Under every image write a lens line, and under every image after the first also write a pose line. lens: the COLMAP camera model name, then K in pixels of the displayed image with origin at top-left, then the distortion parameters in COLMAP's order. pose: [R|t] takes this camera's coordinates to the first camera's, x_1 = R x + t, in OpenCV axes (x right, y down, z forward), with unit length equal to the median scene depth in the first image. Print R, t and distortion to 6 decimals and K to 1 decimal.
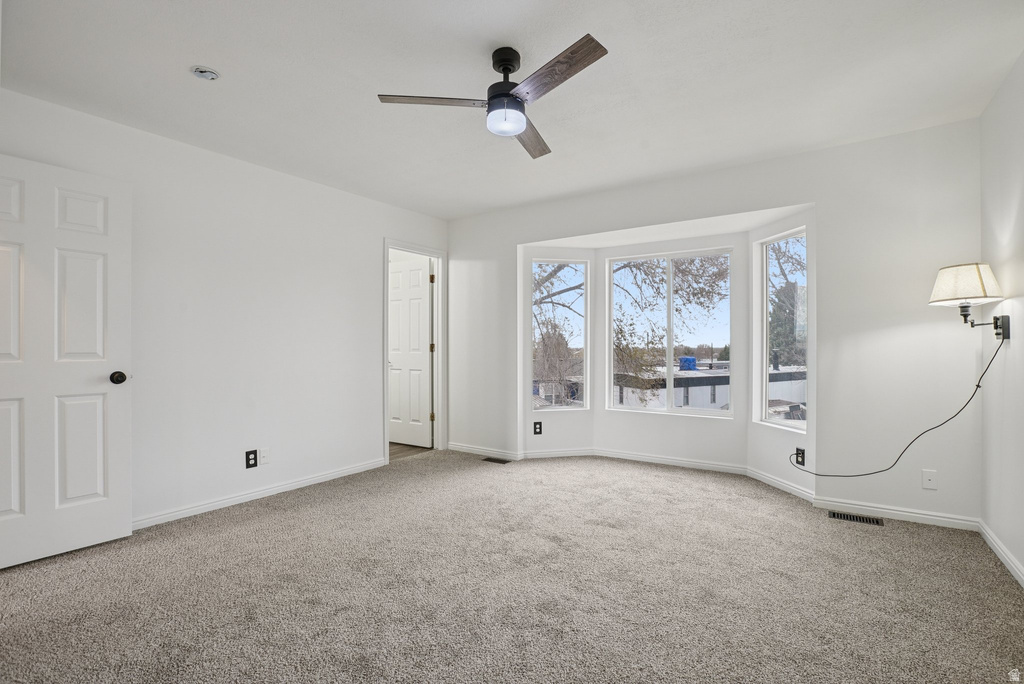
lens RADIAL K [[477.9, 0, 515.4], [0, 477.9, 343.5], [0, 0, 1]] dist [-0.048543, 0.015102]
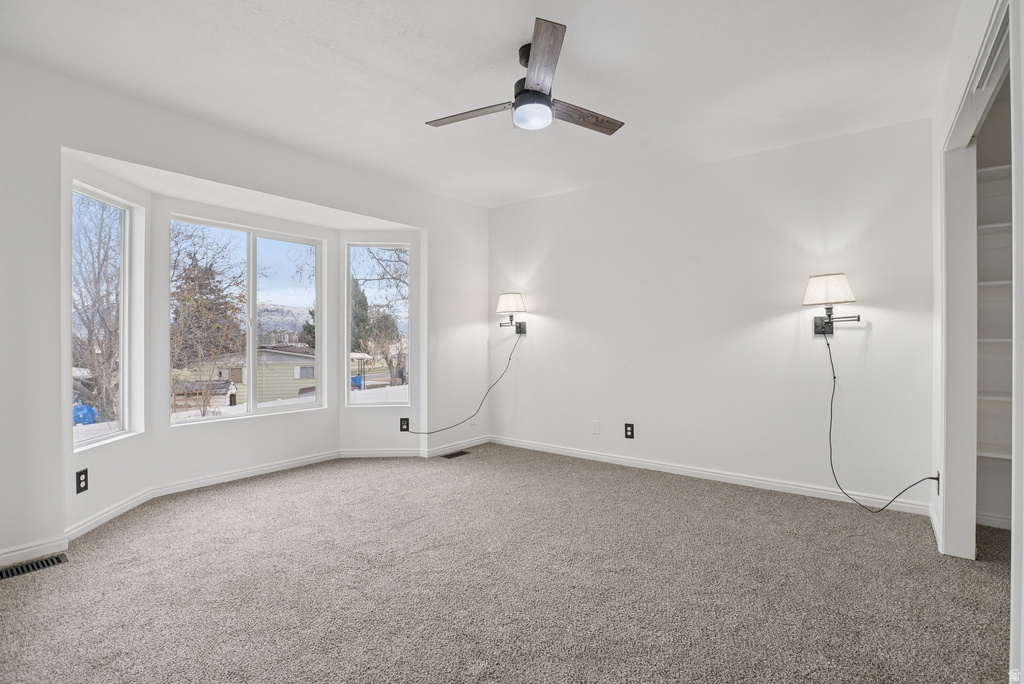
lens RADIAL K [[477.9, 0, 517.6], [0, 477.9, 344.7], [0, 0, 1]] dist [-0.048543, 0.015102]
pose [[0.056616, -0.010545, 0.998340, -0.652035], [-0.002848, 0.999938, 0.010723, 0.010383], [-0.998392, -0.003450, 0.056583, 0.624315]]
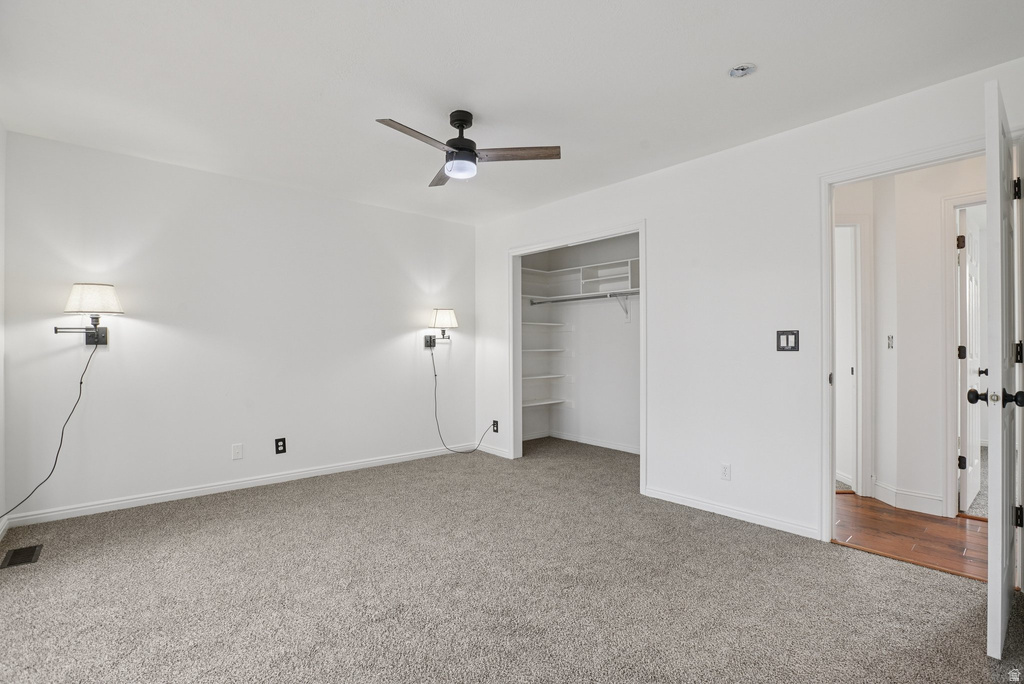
lens RADIAL K [[477.9, 0, 513.5], [0, 477.9, 342.2], [0, 0, 1]] dist [-0.048543, 0.015102]
pose [[-0.968648, 0.011458, 0.248172, -0.291243], [0.007587, 0.999834, -0.016549, 0.009310], [-0.248320, -0.014148, -0.968575, 1.372907]]
